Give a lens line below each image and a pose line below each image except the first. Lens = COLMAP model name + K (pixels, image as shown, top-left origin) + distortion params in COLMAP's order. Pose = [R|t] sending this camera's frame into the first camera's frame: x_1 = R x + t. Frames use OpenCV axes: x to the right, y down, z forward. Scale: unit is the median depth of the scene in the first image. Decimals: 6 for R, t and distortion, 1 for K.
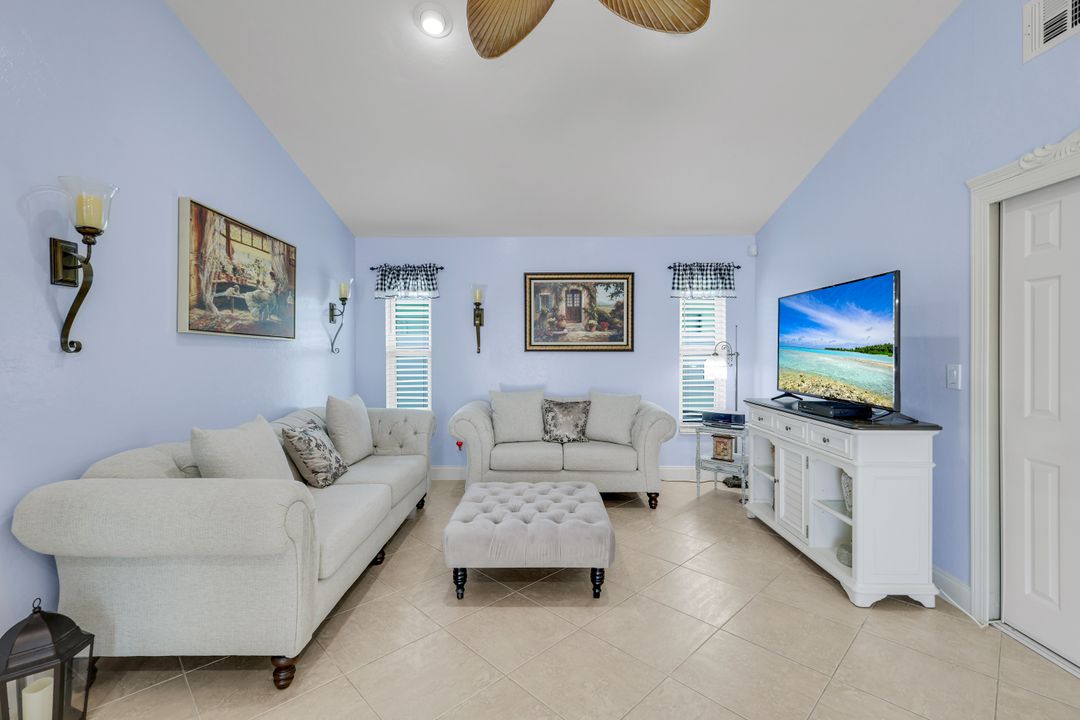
lens RADIAL K [[472.3, 0, 540.9], [0, 472.3, 354.4], [0, 0, 1]] dist [0.001054, 0.000304]
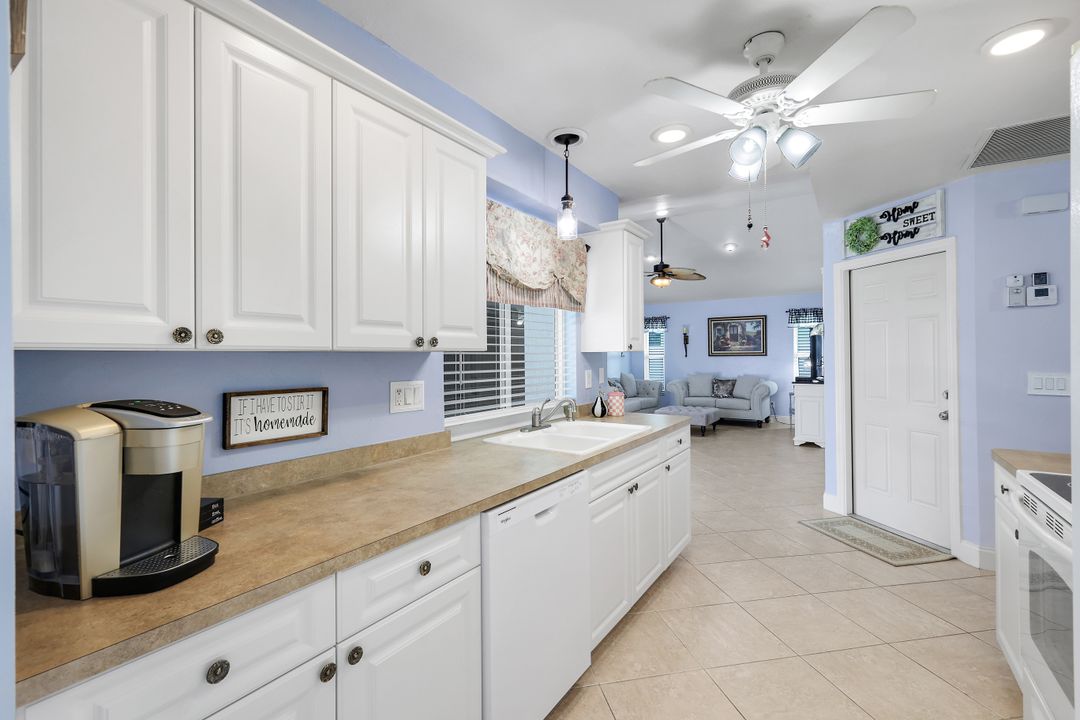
lens RADIAL K [[477.0, 0, 539.3], [0, 477.0, 353.5], [0, 0, 1]] dist [0.001827, 0.000224]
pose [[0.837777, -0.007078, -0.545966, 0.485948], [0.003387, 0.999964, -0.007768, -0.003543], [0.546002, 0.004659, 0.837771, -1.155520]]
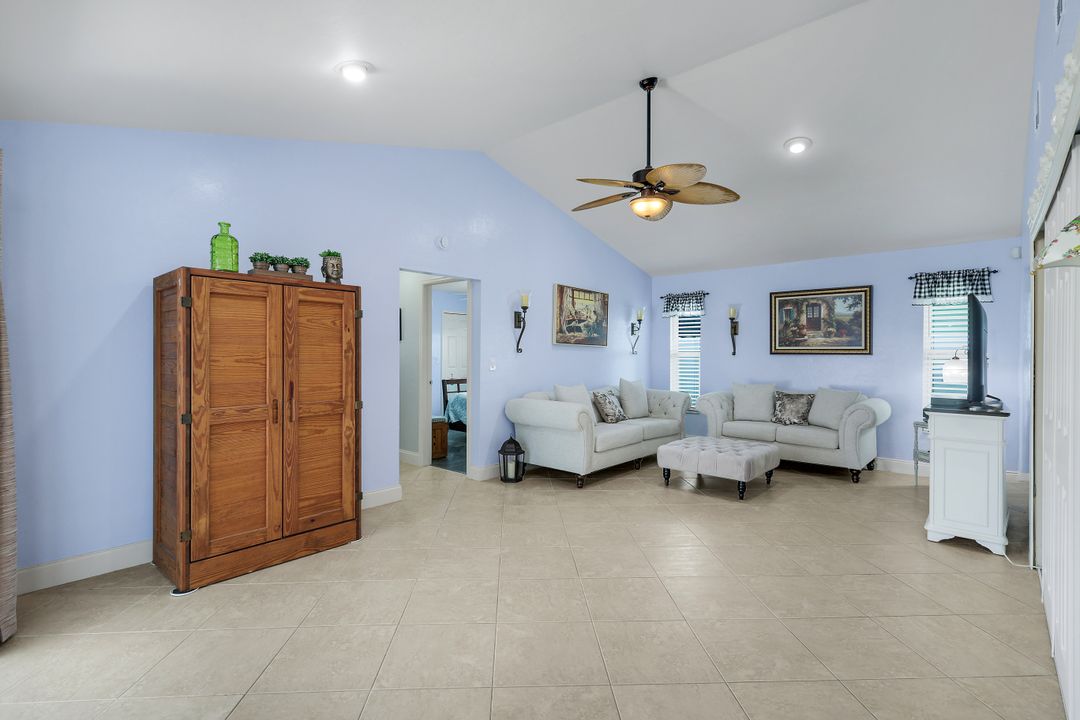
lens RADIAL K [[506.3, 0, 539.8], [0, 506.3, 351.8], [0, 0, 1]] dist [0.001660, 0.000554]
pose [[0.751268, 0.004280, -0.659983, 0.401934], [-0.011259, 0.999917, -0.006332, 0.003140], [0.659901, 0.012188, 0.751254, -0.438934]]
